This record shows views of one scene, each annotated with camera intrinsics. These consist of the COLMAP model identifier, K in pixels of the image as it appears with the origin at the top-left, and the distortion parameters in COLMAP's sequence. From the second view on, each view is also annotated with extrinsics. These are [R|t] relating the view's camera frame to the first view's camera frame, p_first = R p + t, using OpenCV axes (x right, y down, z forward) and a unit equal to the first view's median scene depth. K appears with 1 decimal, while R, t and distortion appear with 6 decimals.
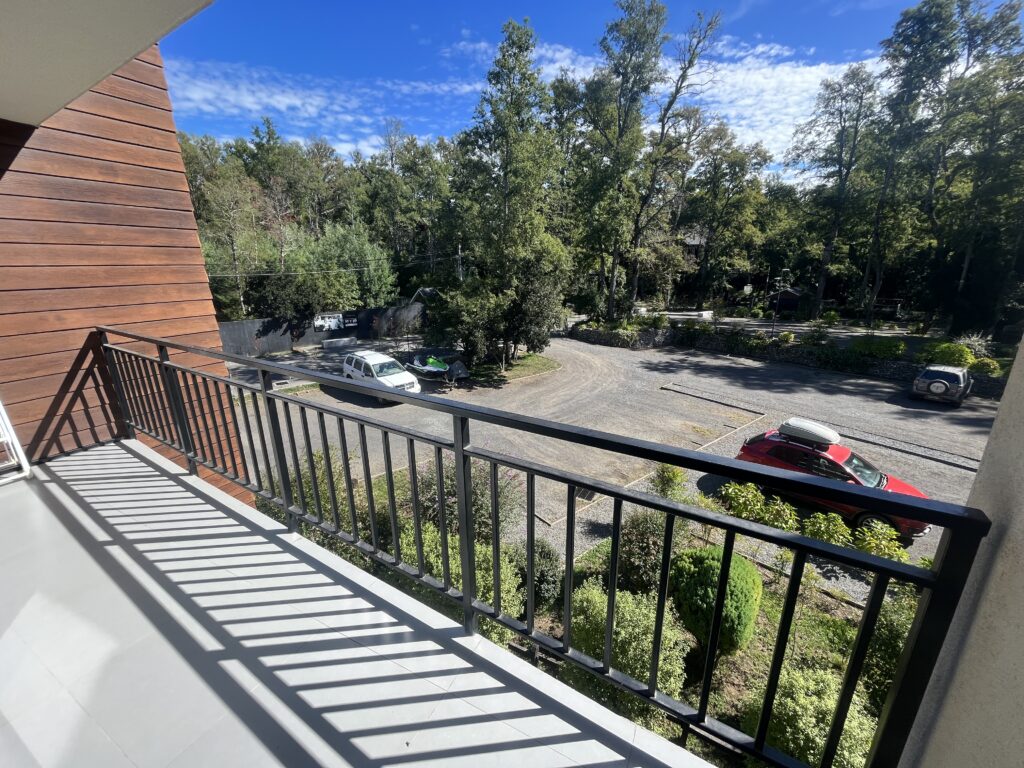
lens RADIAL K [[411.9, 0, 508.5], [0, 411.9, 384.8], [0, 0, 1]] dist [0.000202, -0.000037]
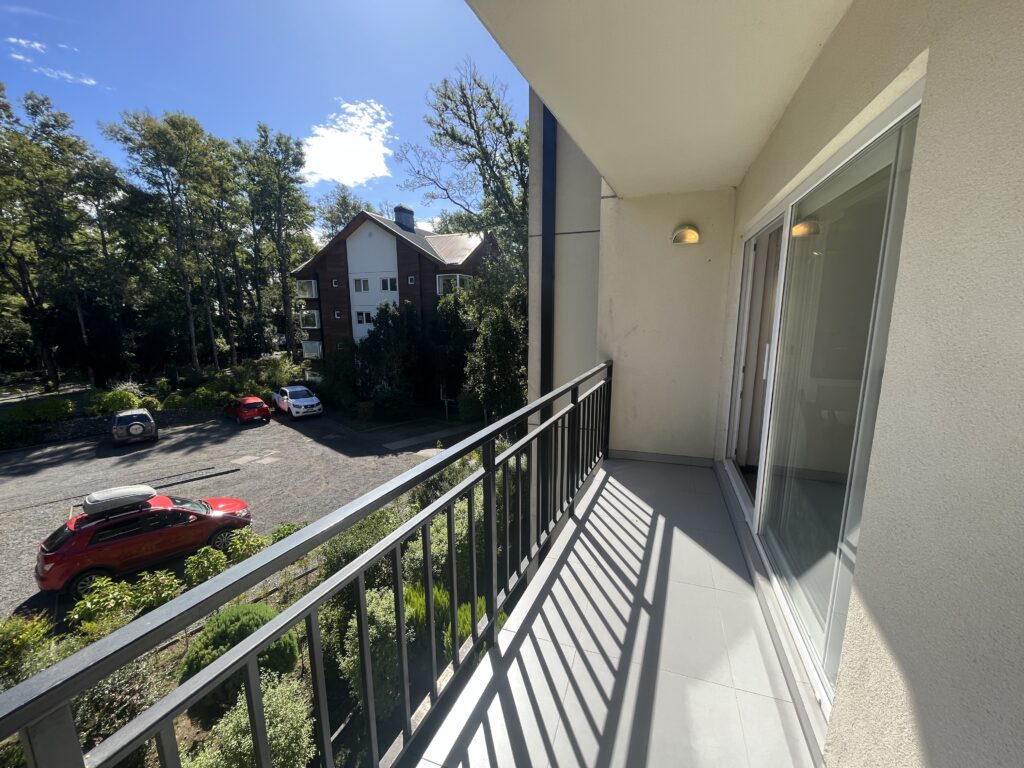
lens RADIAL K [[411.9, 0, 508.5], [0, 411.9, 384.8], [0, 0, 1]] dist [0.000202, -0.000037]
pose [[-0.134524, -0.161884, 0.977597, -0.619868], [0.290889, 0.936647, 0.195131, -0.127262], [-0.947252, 0.310622, -0.078911, 0.450318]]
